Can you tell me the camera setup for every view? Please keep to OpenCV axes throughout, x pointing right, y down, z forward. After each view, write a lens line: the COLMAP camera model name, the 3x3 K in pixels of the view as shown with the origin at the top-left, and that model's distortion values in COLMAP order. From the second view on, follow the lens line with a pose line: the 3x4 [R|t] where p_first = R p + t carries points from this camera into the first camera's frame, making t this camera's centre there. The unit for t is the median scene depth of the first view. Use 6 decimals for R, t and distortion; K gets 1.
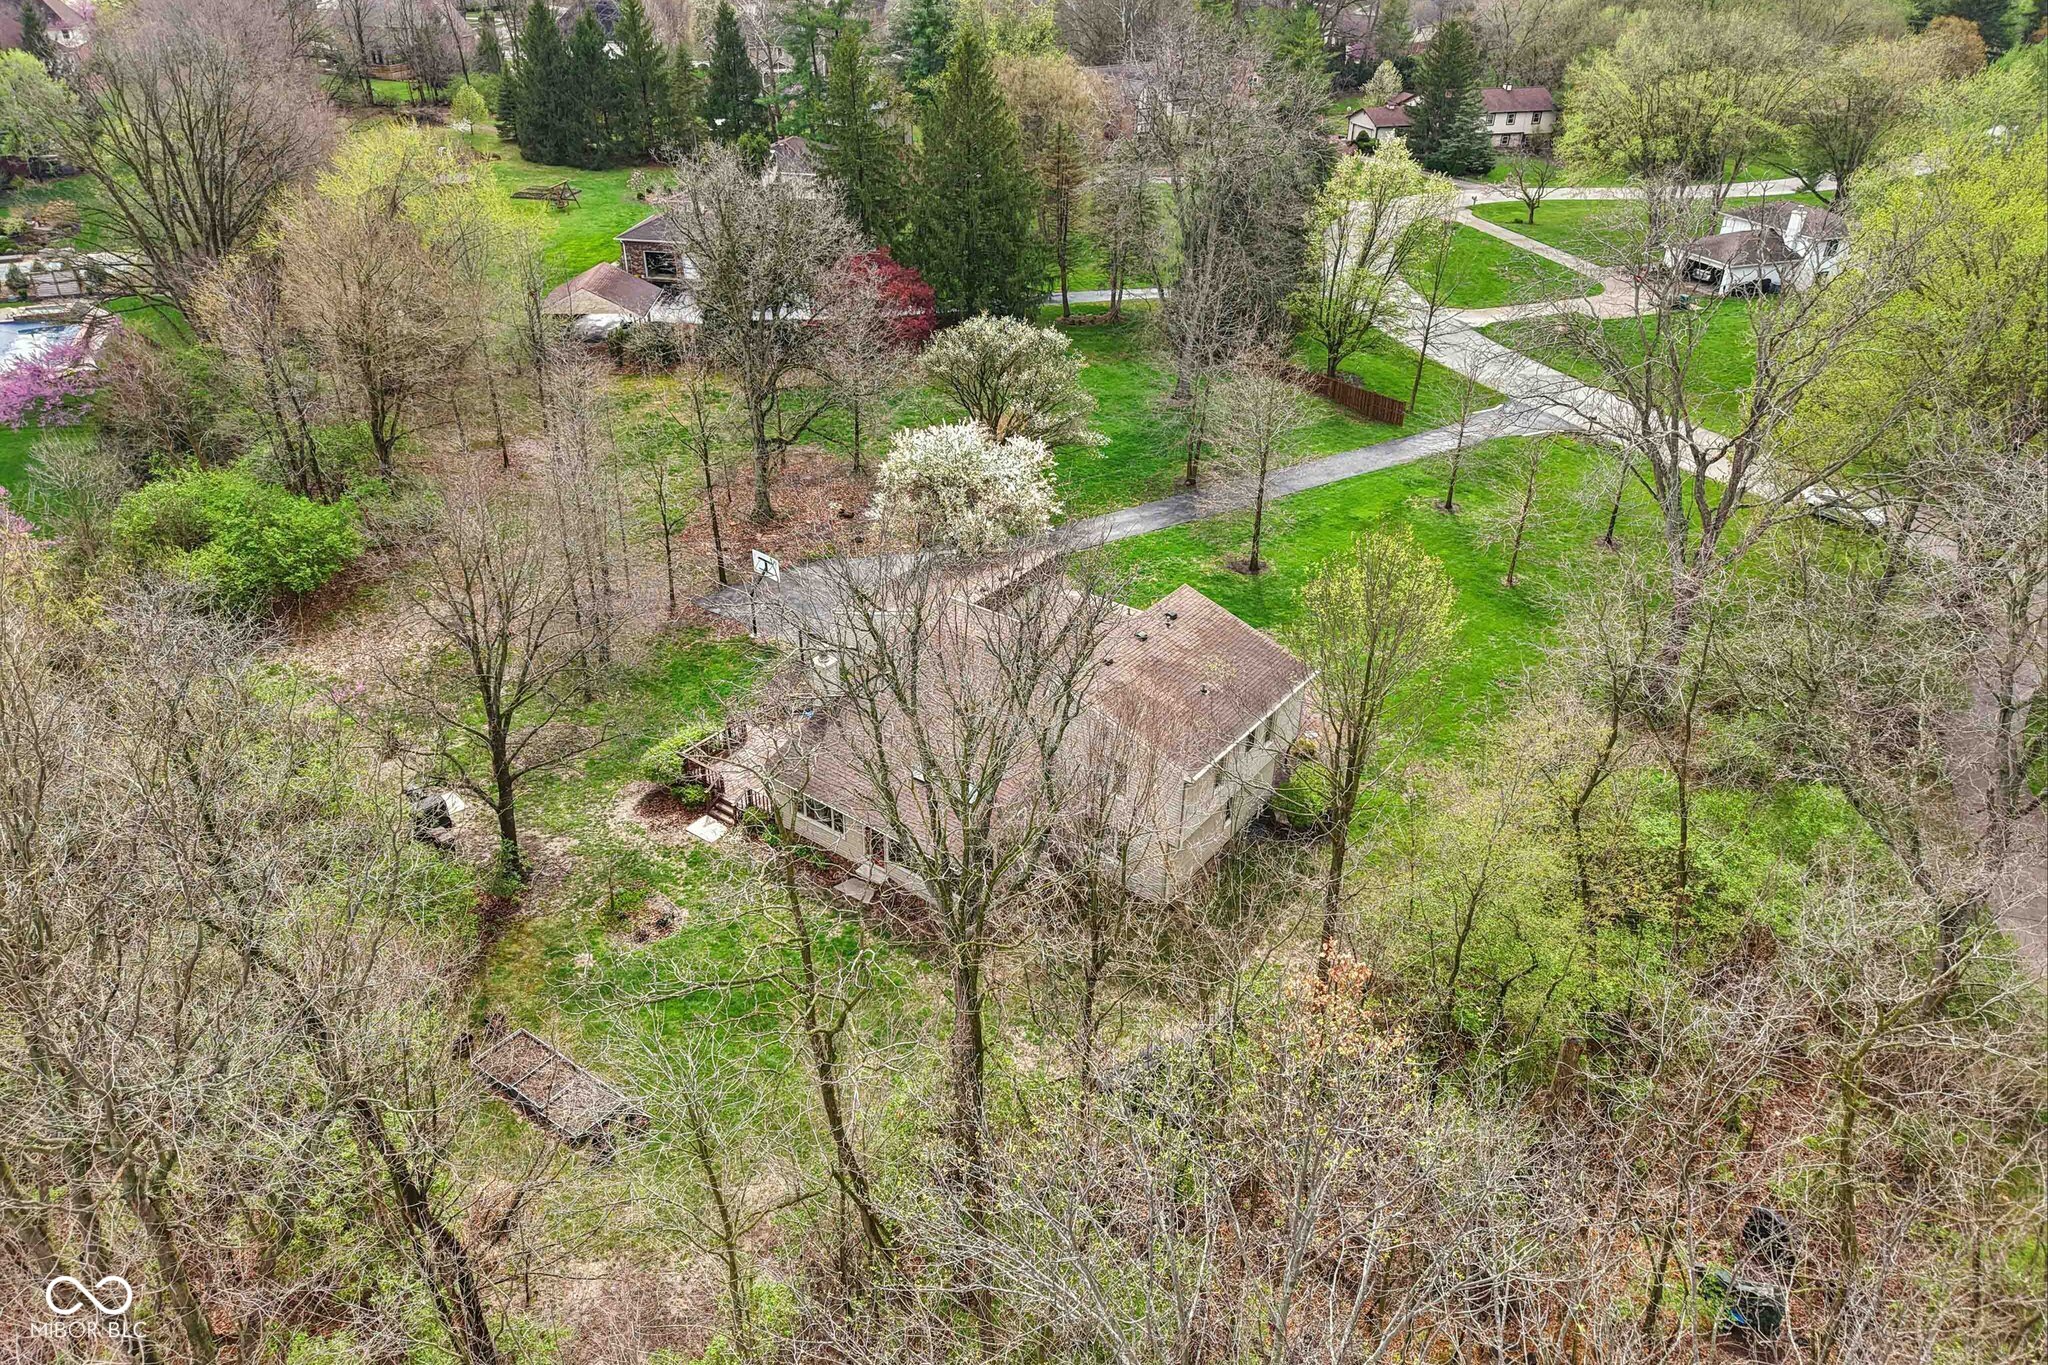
lens RADIAL K [[1391.3, 0, 1023.6], [0, 1391.3, 684.8], [0, 0, 1]] dist [0.032376, -0.023530]
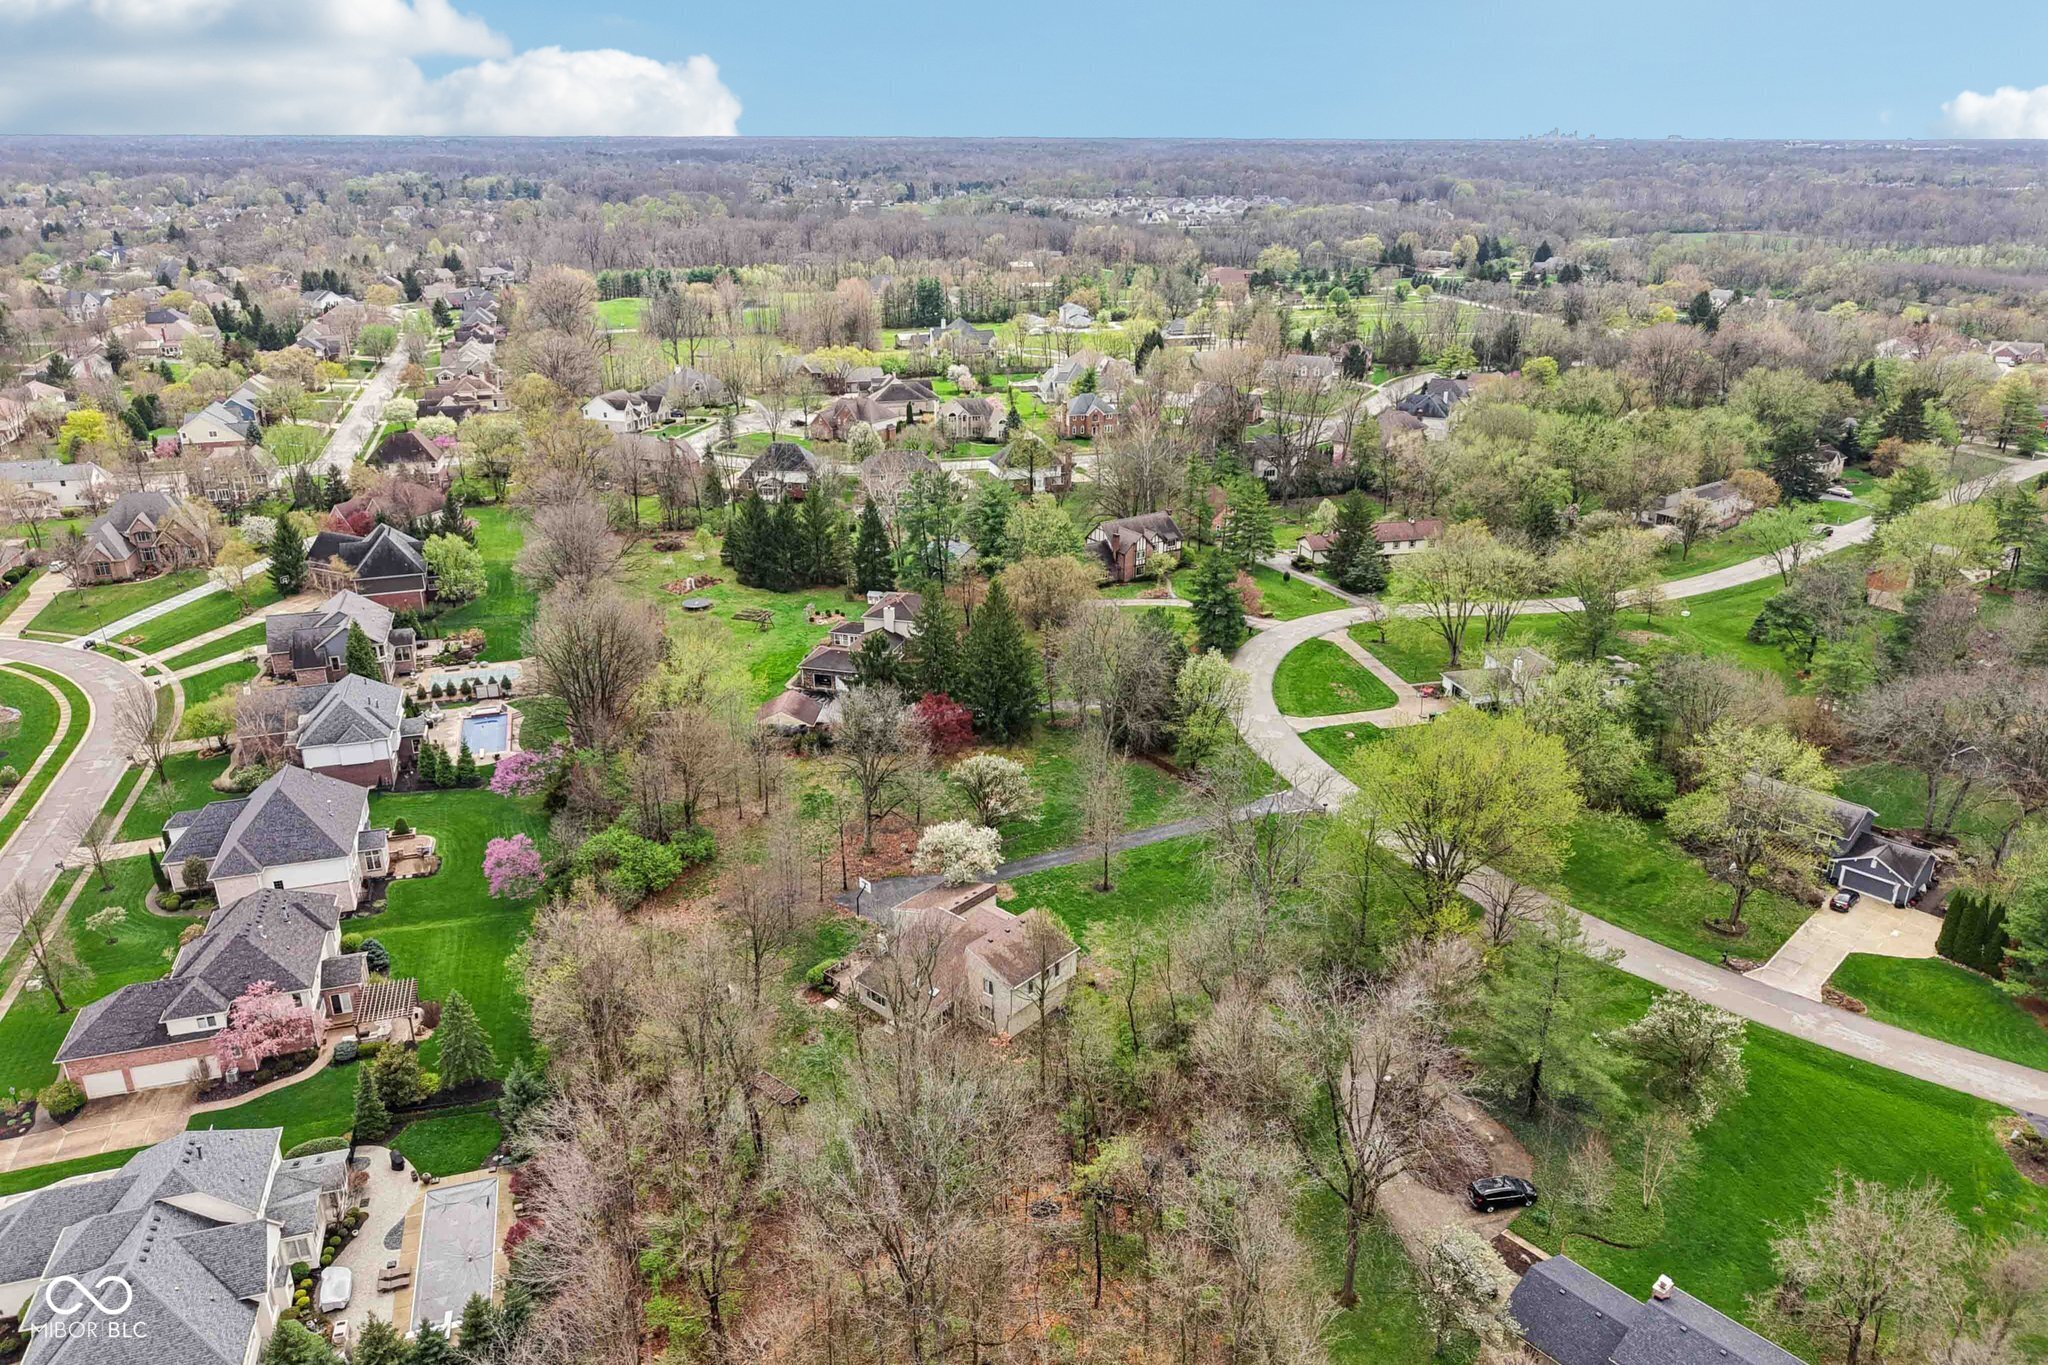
lens RADIAL K [[1391.3, 0, 1028.3], [0, 1391.3, 675.2], [0, 0, 1]] dist [0.032376, -0.023530]
pose [[0.995924, 0.019711, -0.088021, 0.207883], [-0.034717, 0.984422, -0.172362, -0.034199], [0.083253, 0.174715, 0.981093, -0.959173]]
